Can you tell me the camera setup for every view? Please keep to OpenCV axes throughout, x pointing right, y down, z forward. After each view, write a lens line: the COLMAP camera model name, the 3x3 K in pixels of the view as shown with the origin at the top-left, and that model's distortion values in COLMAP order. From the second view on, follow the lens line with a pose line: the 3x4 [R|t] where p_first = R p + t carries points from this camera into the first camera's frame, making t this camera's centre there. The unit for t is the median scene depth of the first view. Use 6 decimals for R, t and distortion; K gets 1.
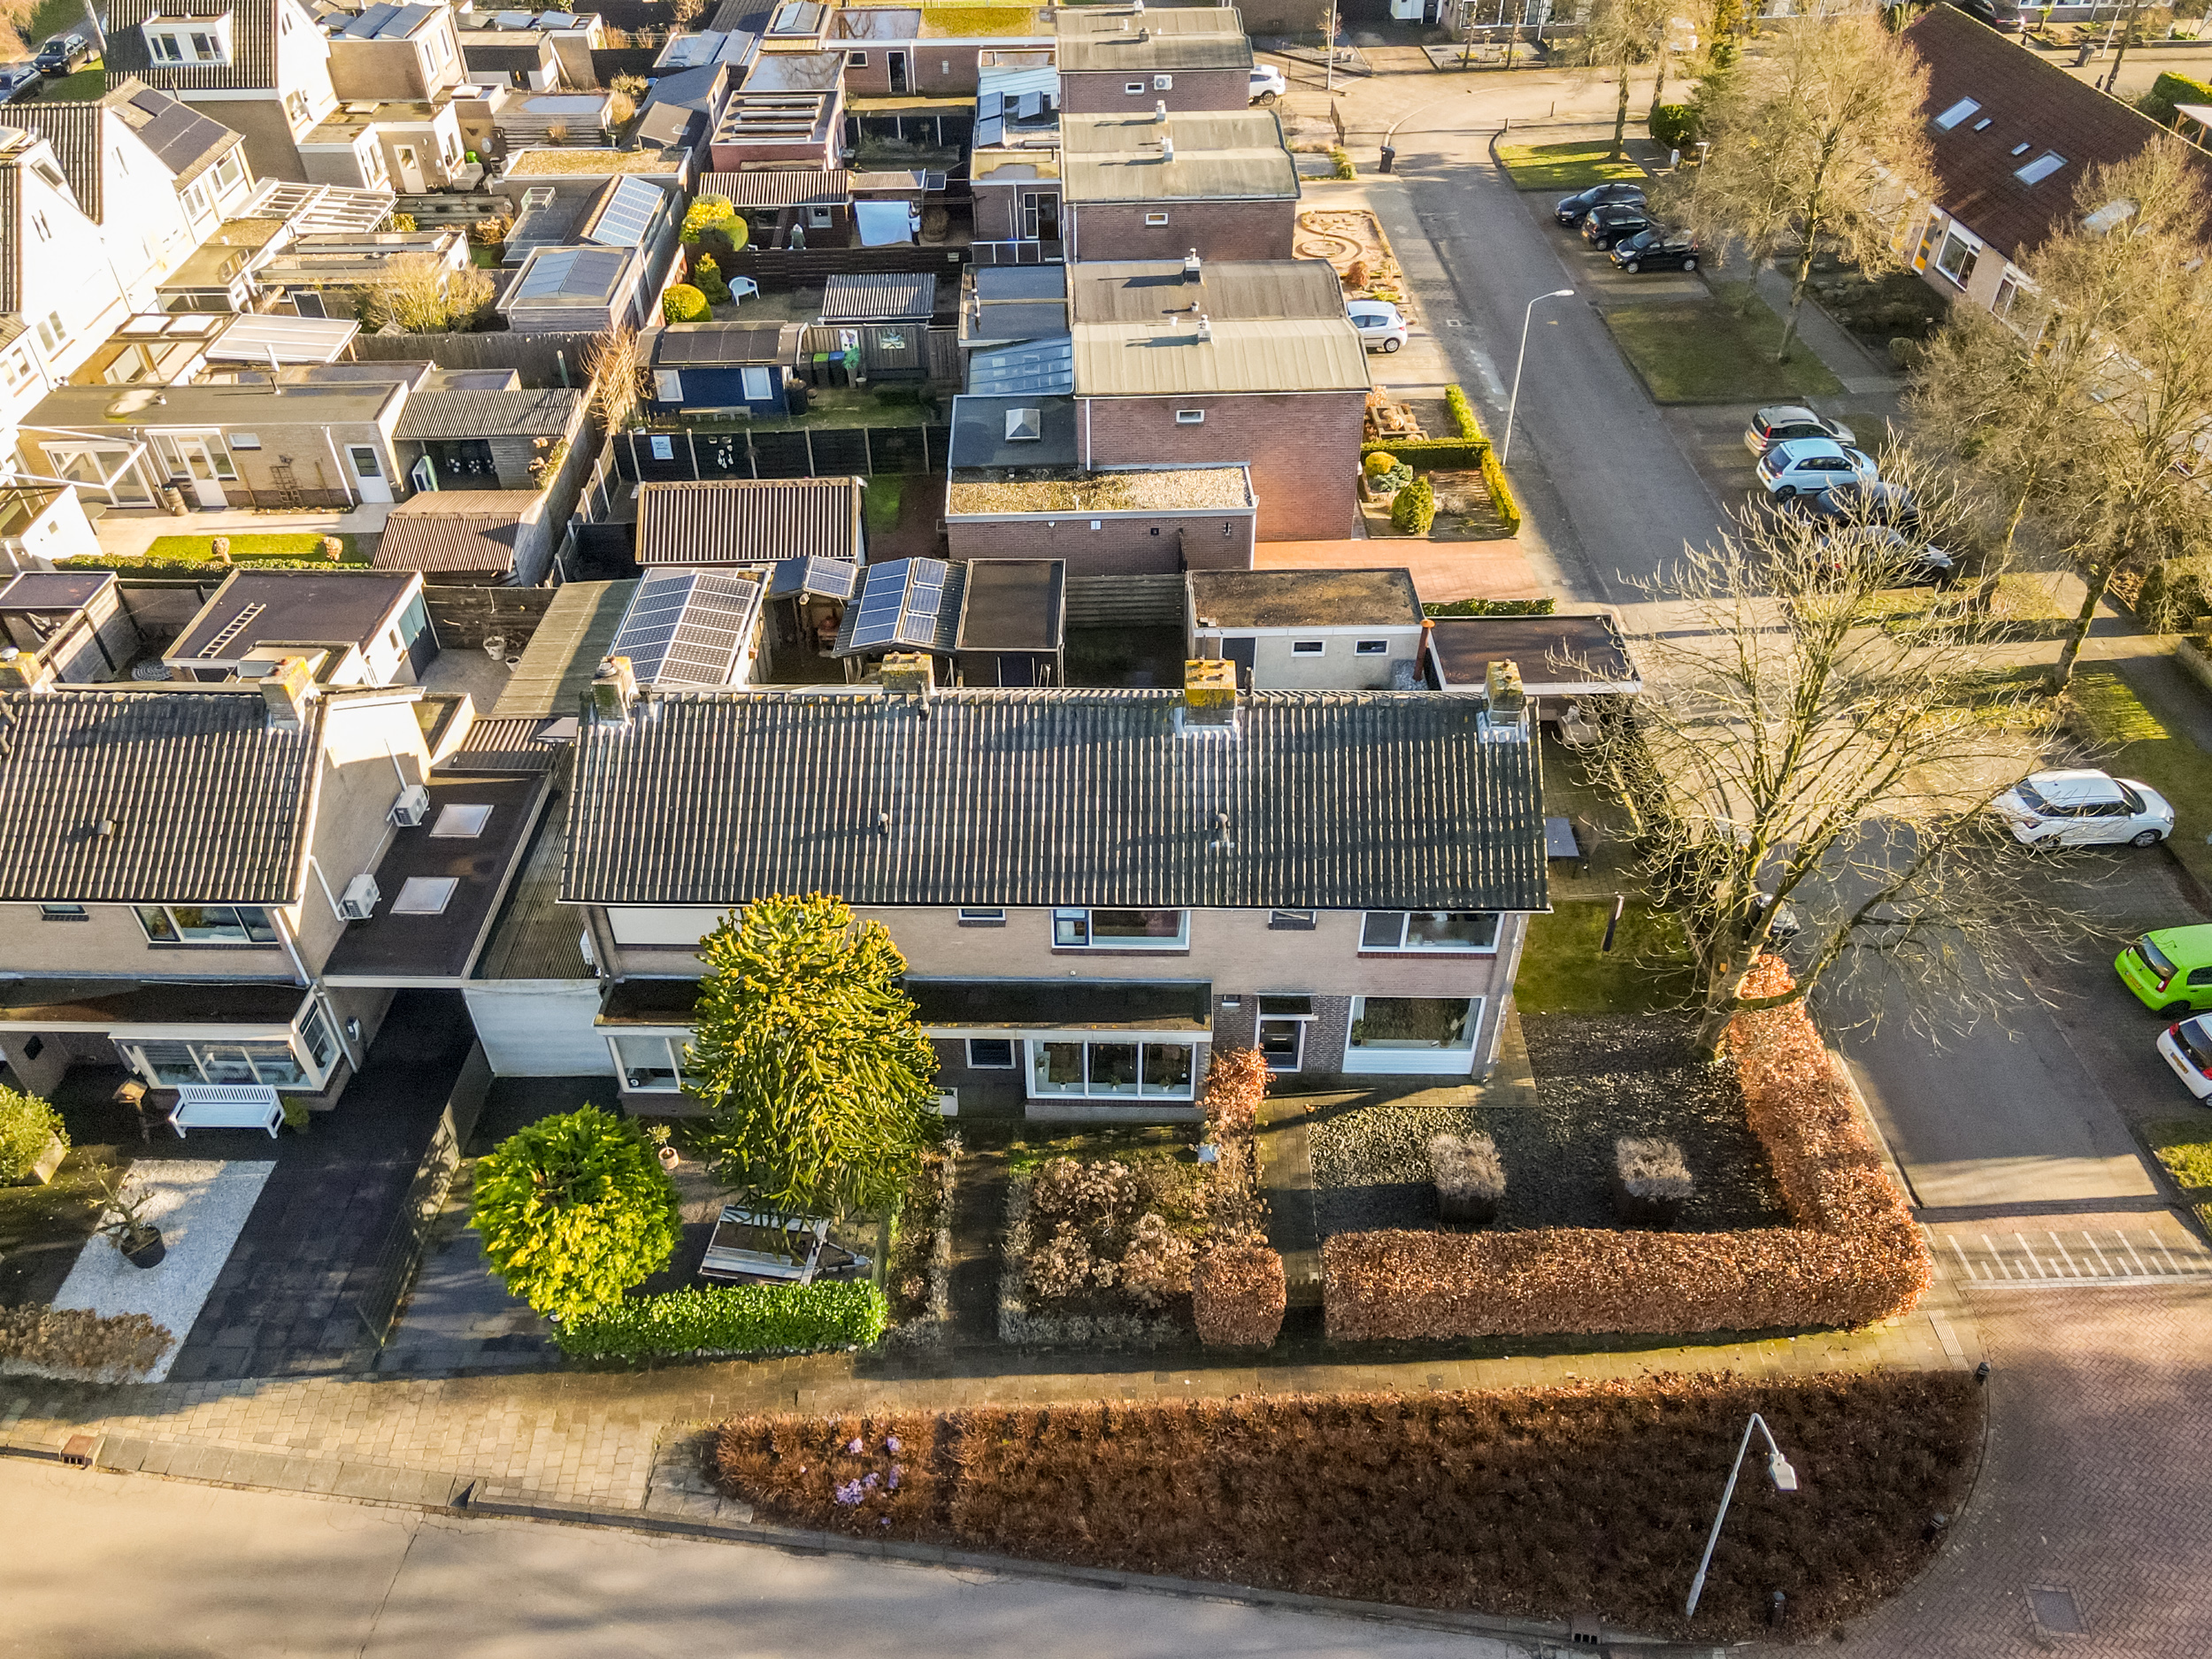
lens RADIAL K [[1533.2, 0, 1106.0], [0, 1533.2, 829.5], [0, 0, 1]] dist [0.002478, -0.004318]
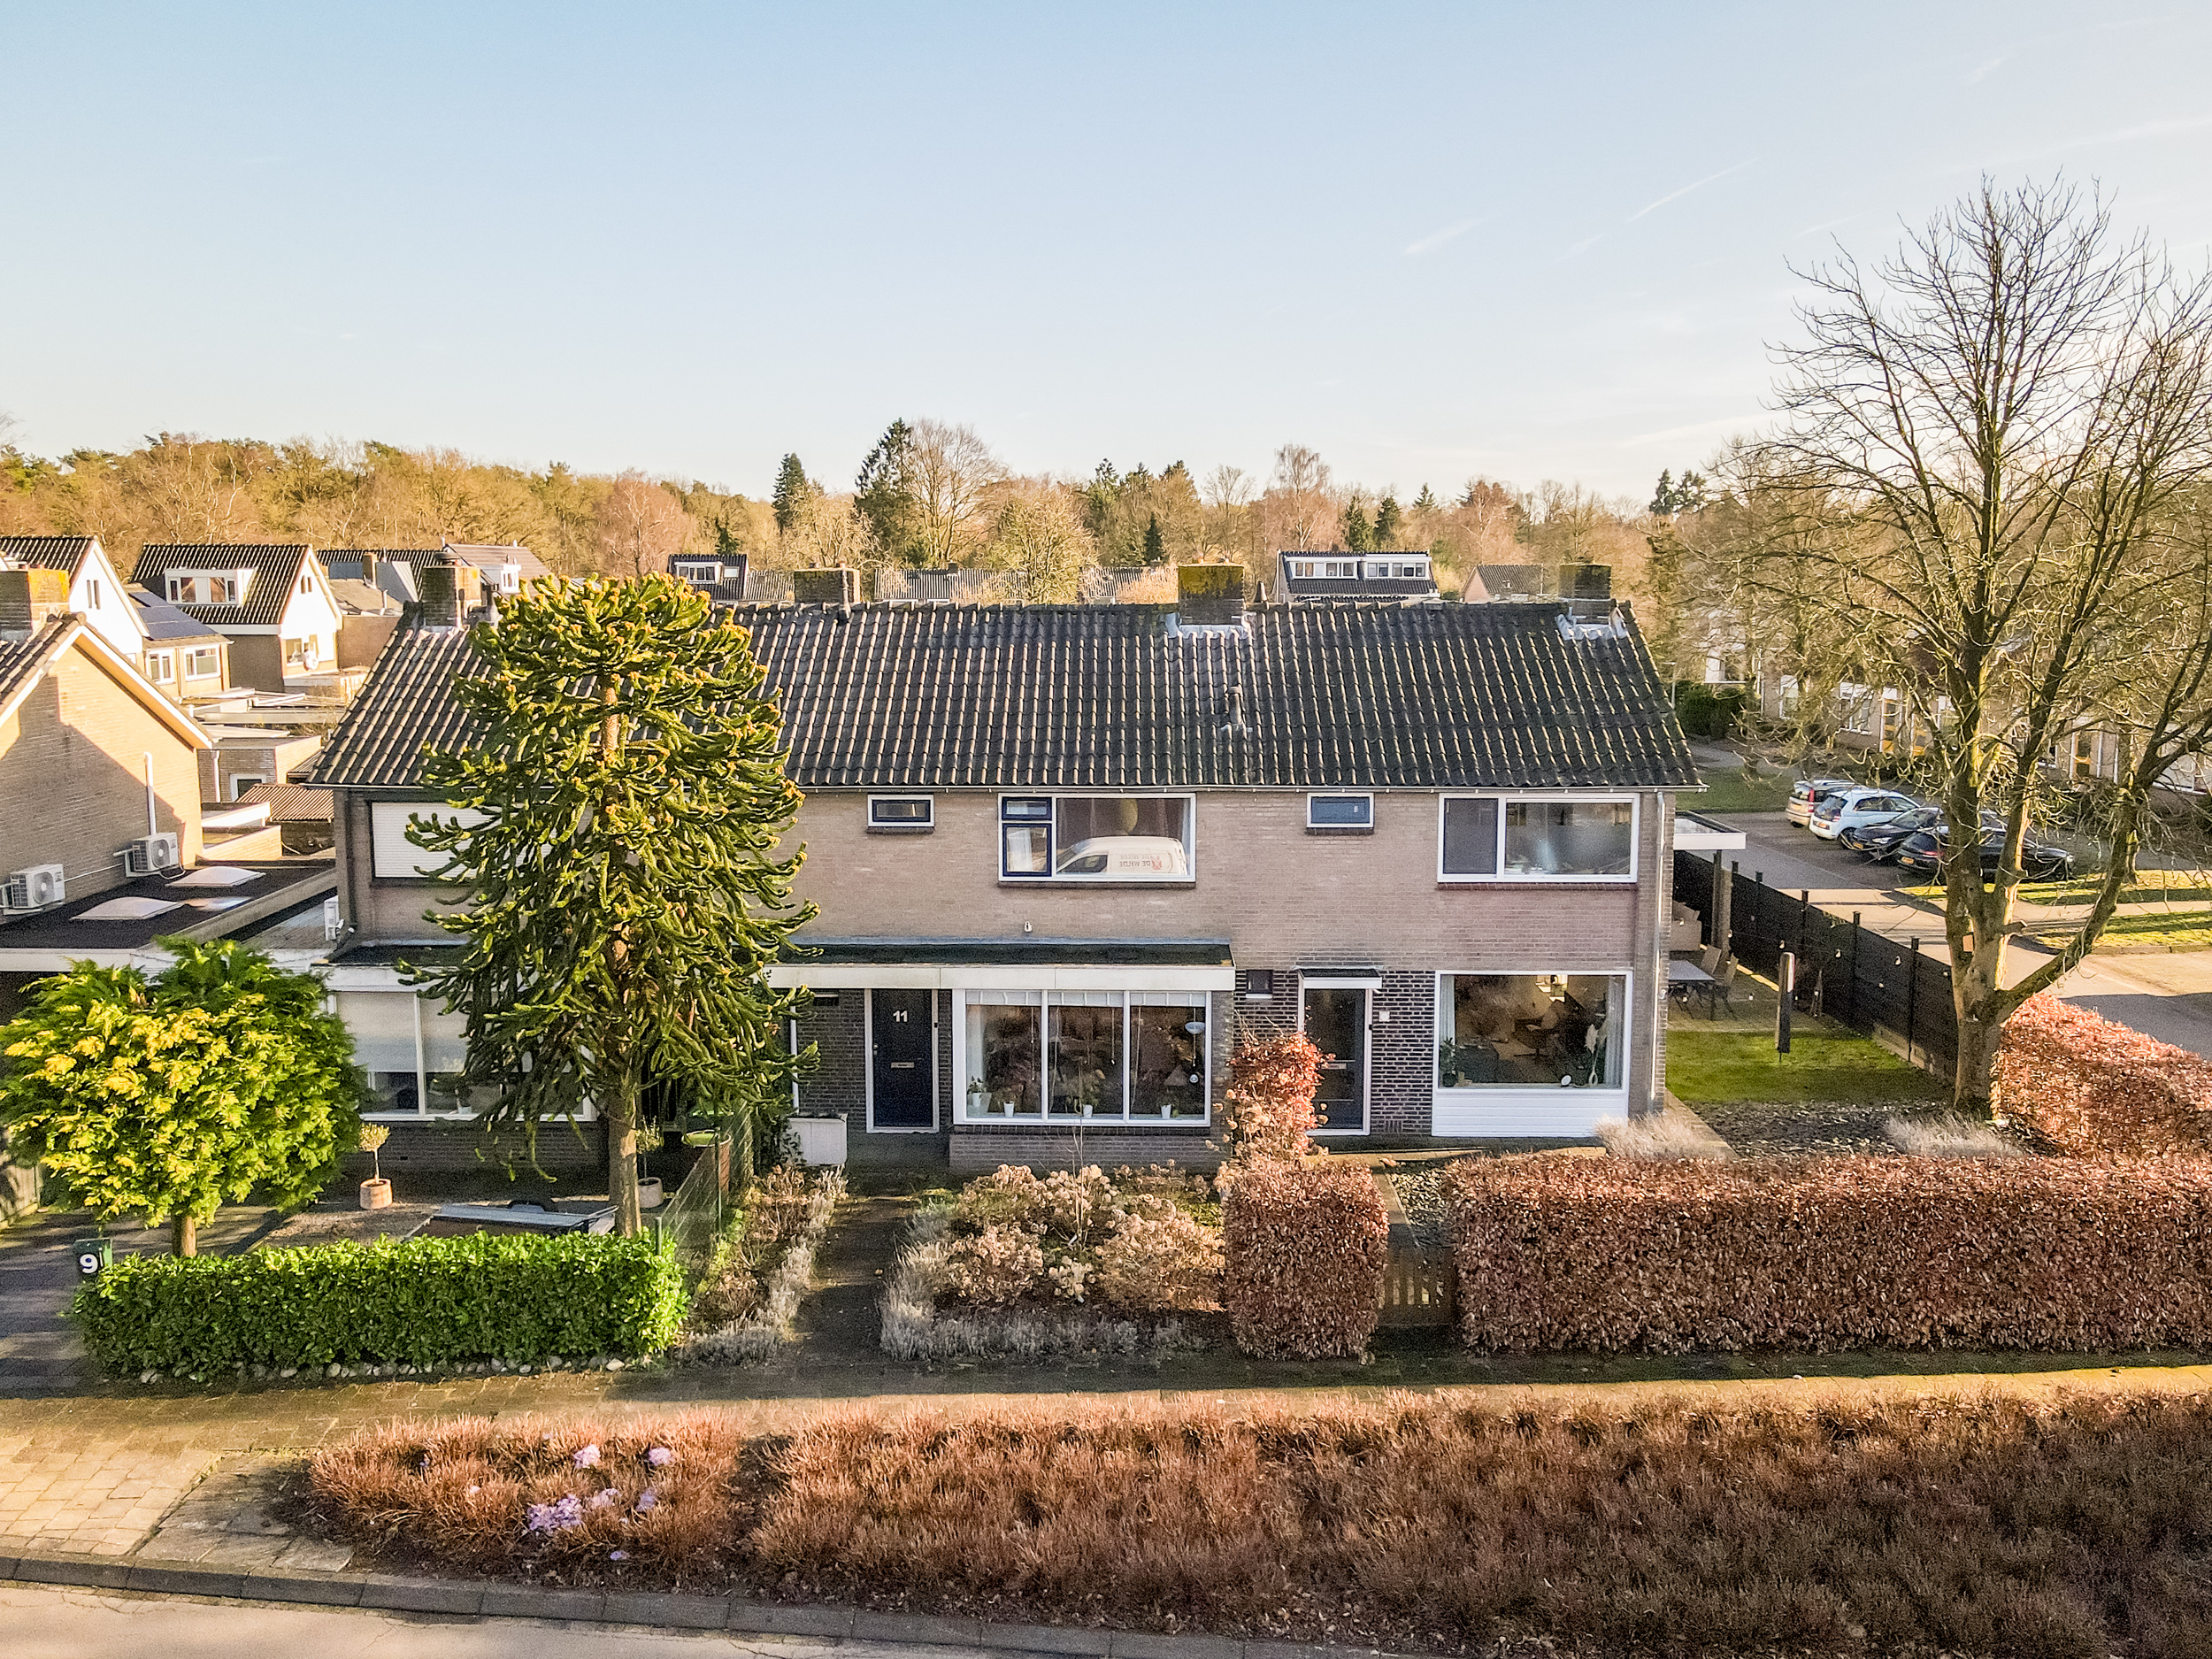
lens RADIAL K [[1576.8, 0, 1090.0], [0, 1576.8, 829.6], [0, 0, 1]] dist [-0.001377, -0.000090]
pose [[0.999983, 0.003819, 0.004328, 0.003088], [-0.000925, 0.846157, -0.532934, 0.445194], [-0.005697, 0.532921, 0.846146, 0.385333]]
